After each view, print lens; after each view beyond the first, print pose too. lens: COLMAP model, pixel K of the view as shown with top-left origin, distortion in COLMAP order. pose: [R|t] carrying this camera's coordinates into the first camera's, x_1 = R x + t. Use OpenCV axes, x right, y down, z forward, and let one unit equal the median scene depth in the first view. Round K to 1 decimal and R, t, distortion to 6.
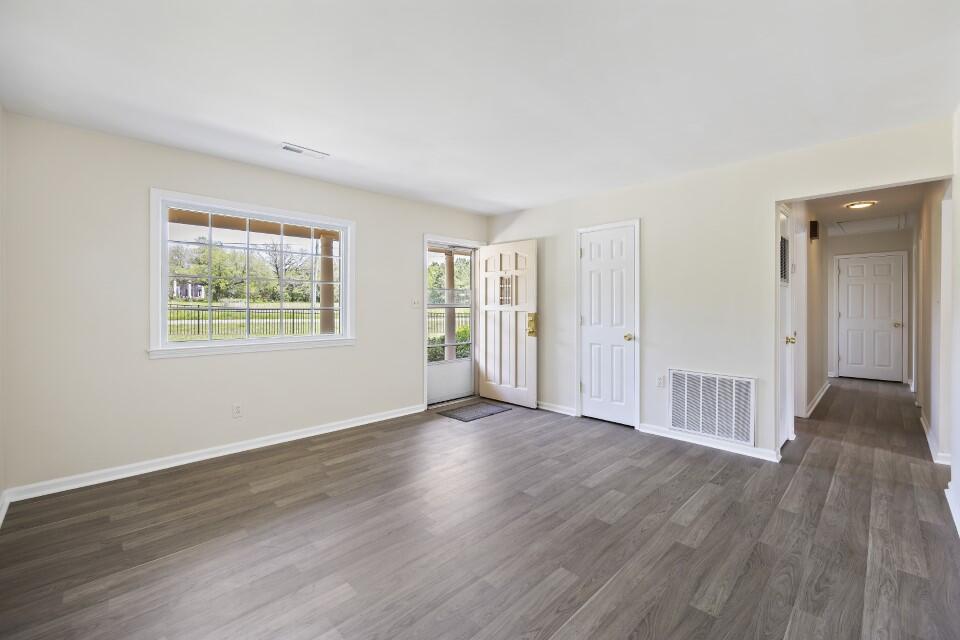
lens RADIAL K [[393.9, 0, 482.1], [0, 393.9, 313.6], [0, 0, 1]] dist [0.001967, 0.000248]
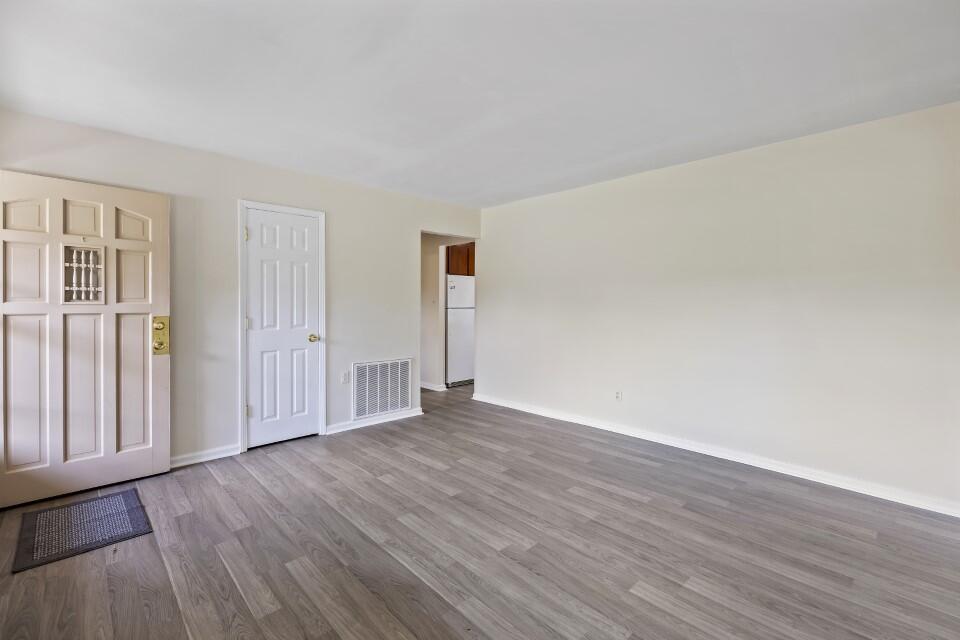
lens RADIAL K [[425.4, 0, 480.0], [0, 425.4, 320.0], [0, 0, 1]] dist [-0.002321, -0.000255]
pose [[0.022104, -0.038114, 0.999029, -0.657109], [0.016788, 0.999146, 0.037747, -0.014841], [-0.999615, 0.015938, 0.022725, 0.638388]]
